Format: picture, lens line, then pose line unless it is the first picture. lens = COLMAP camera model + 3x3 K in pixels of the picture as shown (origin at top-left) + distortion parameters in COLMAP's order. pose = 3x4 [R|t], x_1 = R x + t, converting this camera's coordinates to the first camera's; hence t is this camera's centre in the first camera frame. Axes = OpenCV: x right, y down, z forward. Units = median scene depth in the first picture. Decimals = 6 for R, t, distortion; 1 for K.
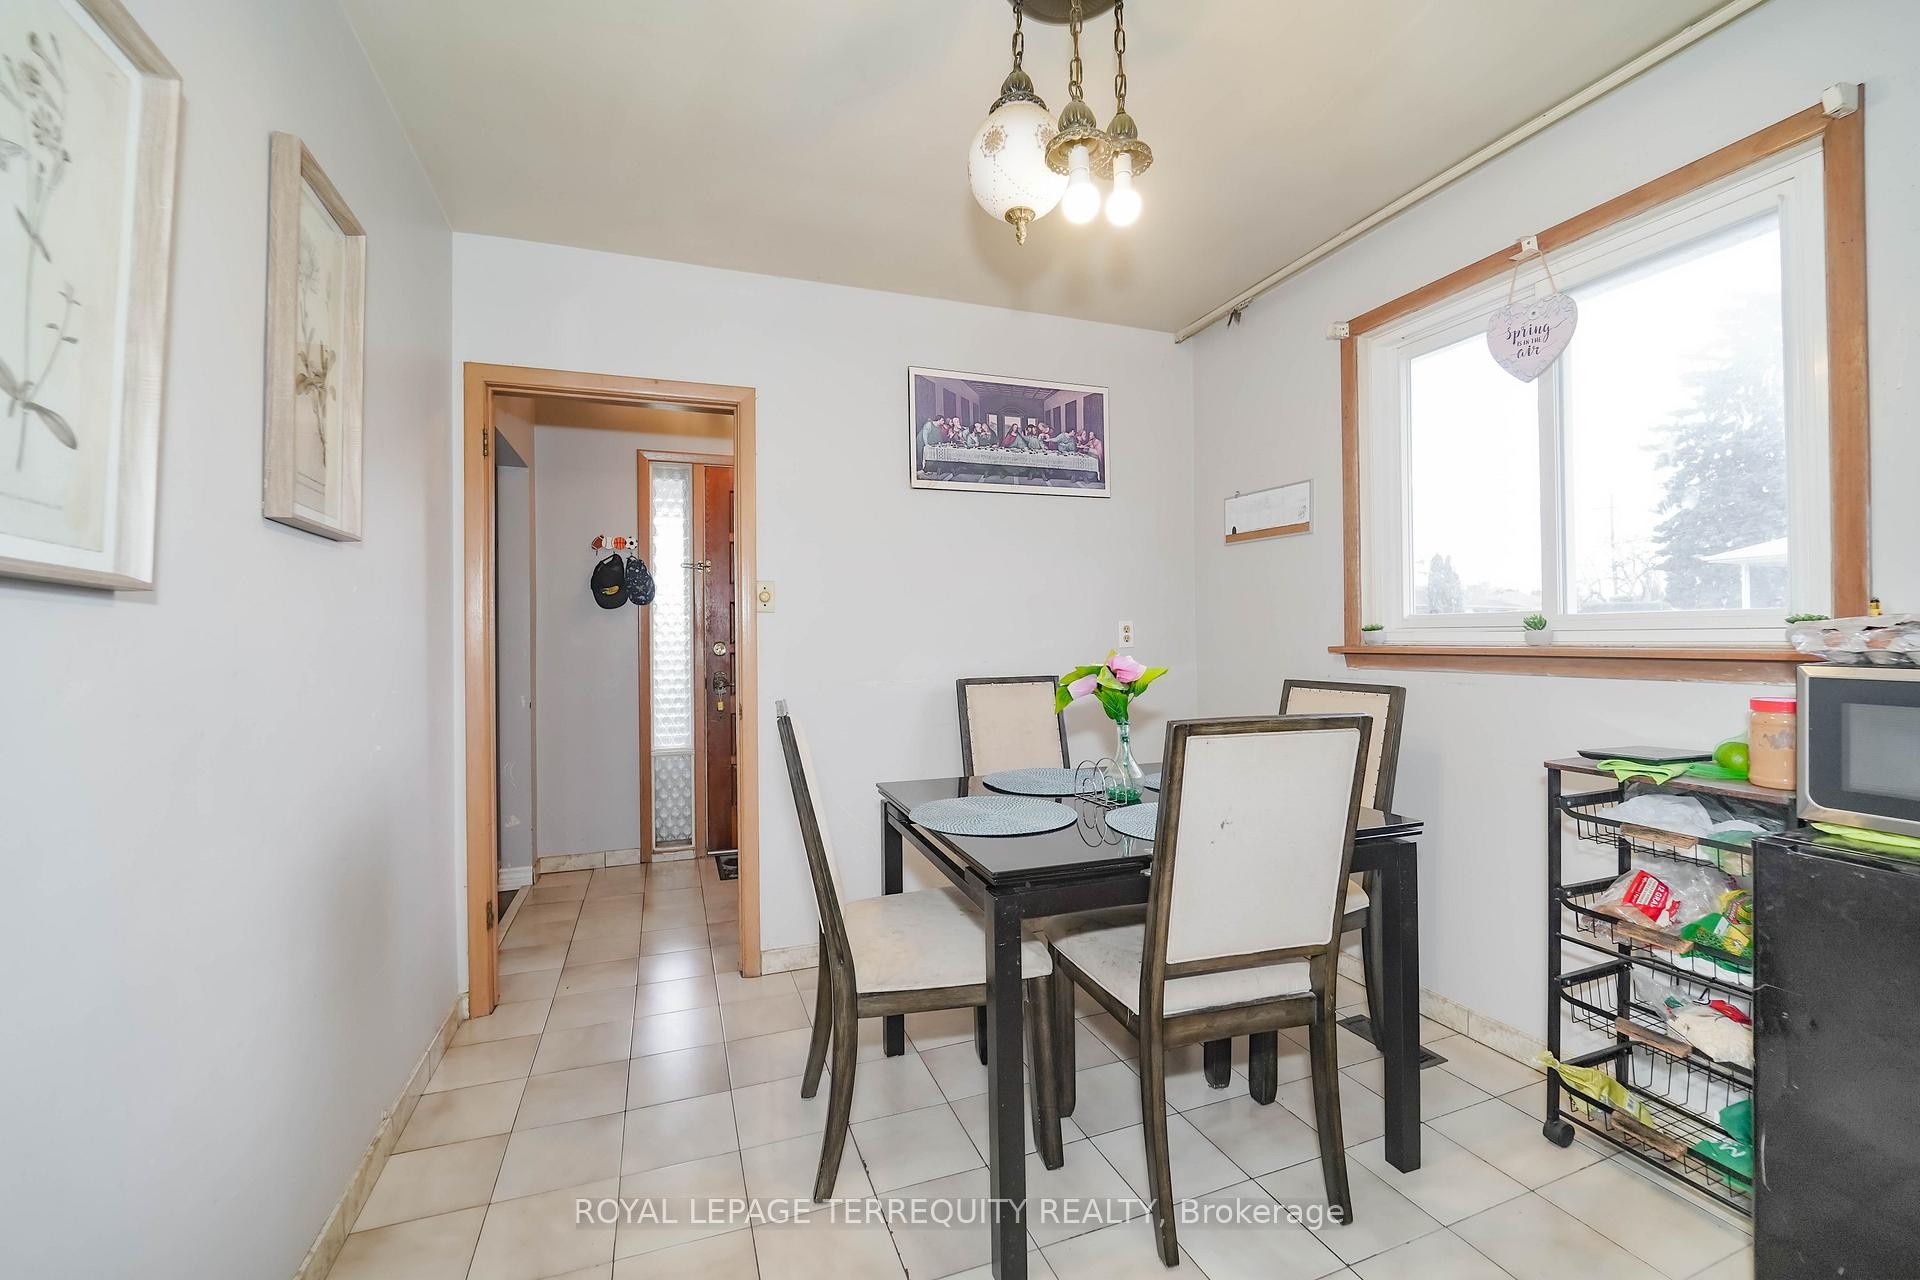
lens RADIAL K [[777.6, 0, 954.4], [0, 777.6, 638.0], [0, 0, 1]] dist [-0.013334, -0.001732]
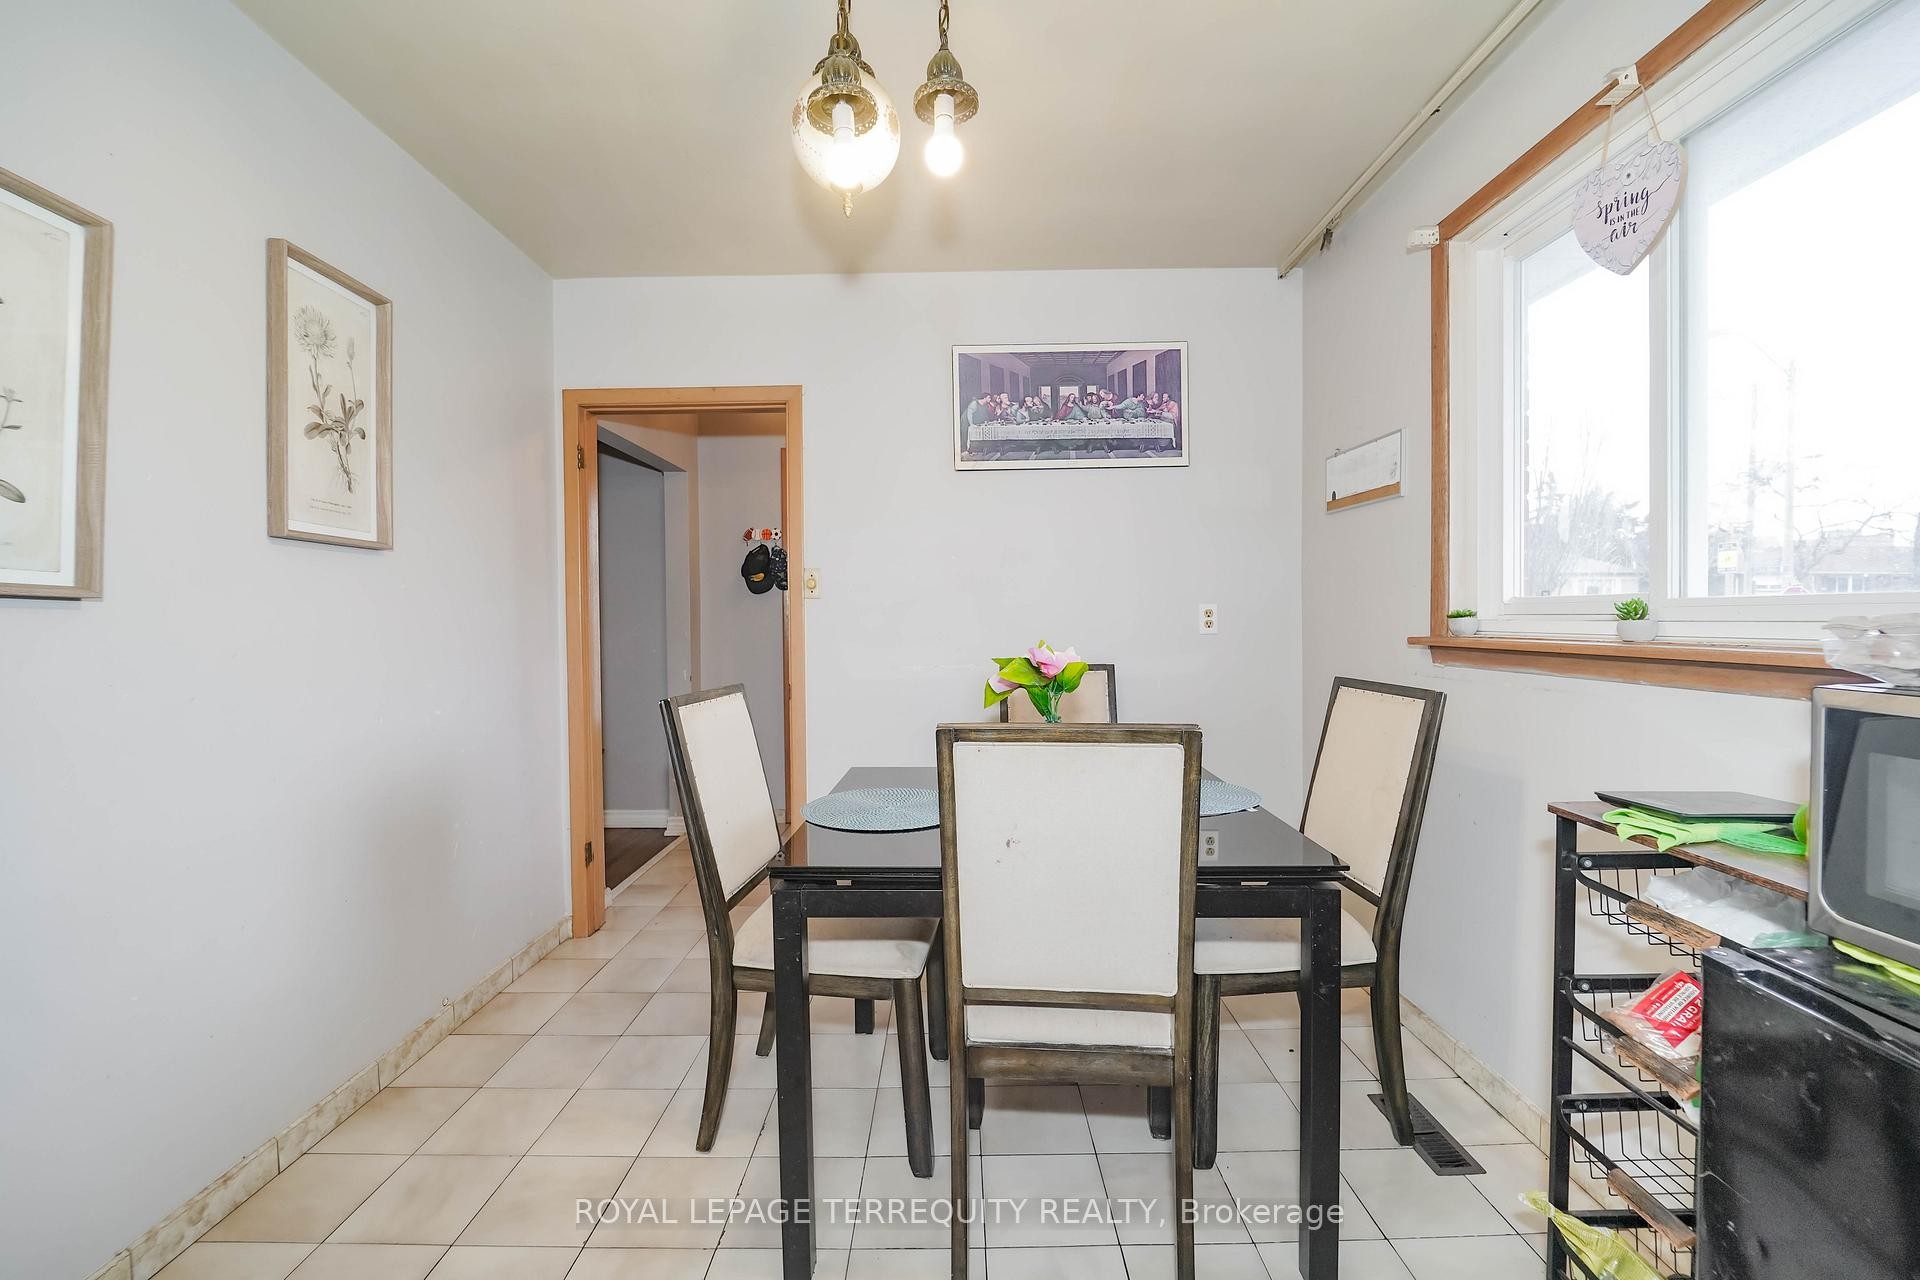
lens RADIAL K [[777.6, 0, 954.4], [0, 777.6, 638.0], [0, 0, 1]] dist [-0.013334, -0.001732]
pose [[0.936251, 0.011372, -0.351147, 0.305546], [-0.001275, 0.999579, 0.028972, -0.010063], [0.351329, -0.026678, 0.935872, 0.077405]]
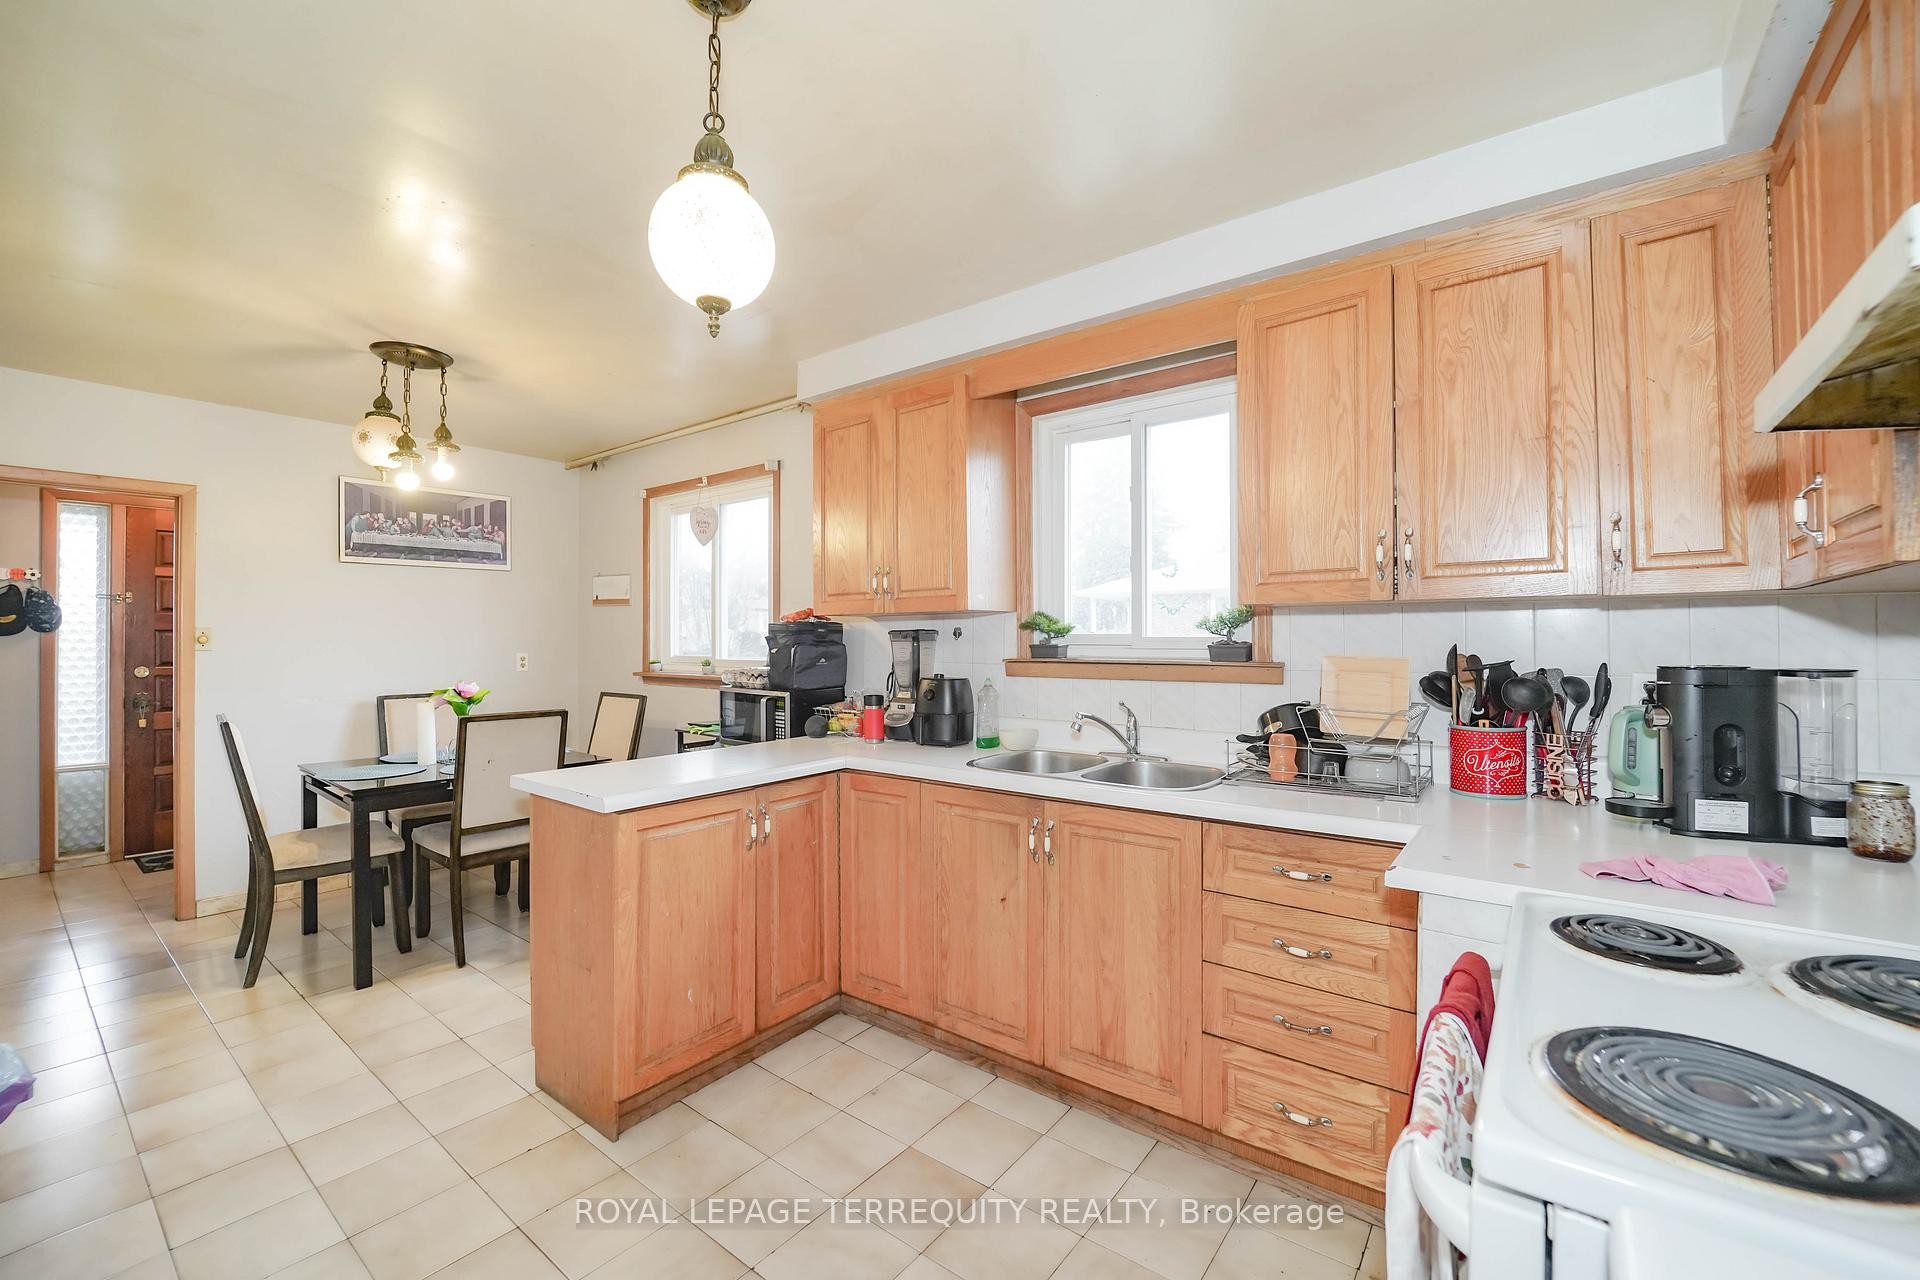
lens RADIAL K [[777.6, 0, 954.4], [0, 777.6, 638.0], [0, 0, 1]] dist [-0.013334, -0.001732]
pose [[0.847981, 0.011804, 0.529894, 0.158976], [-0.009451, 0.999930, -0.007150, -0.057169], [-0.529942, 0.001055, 0.848033, -0.821806]]
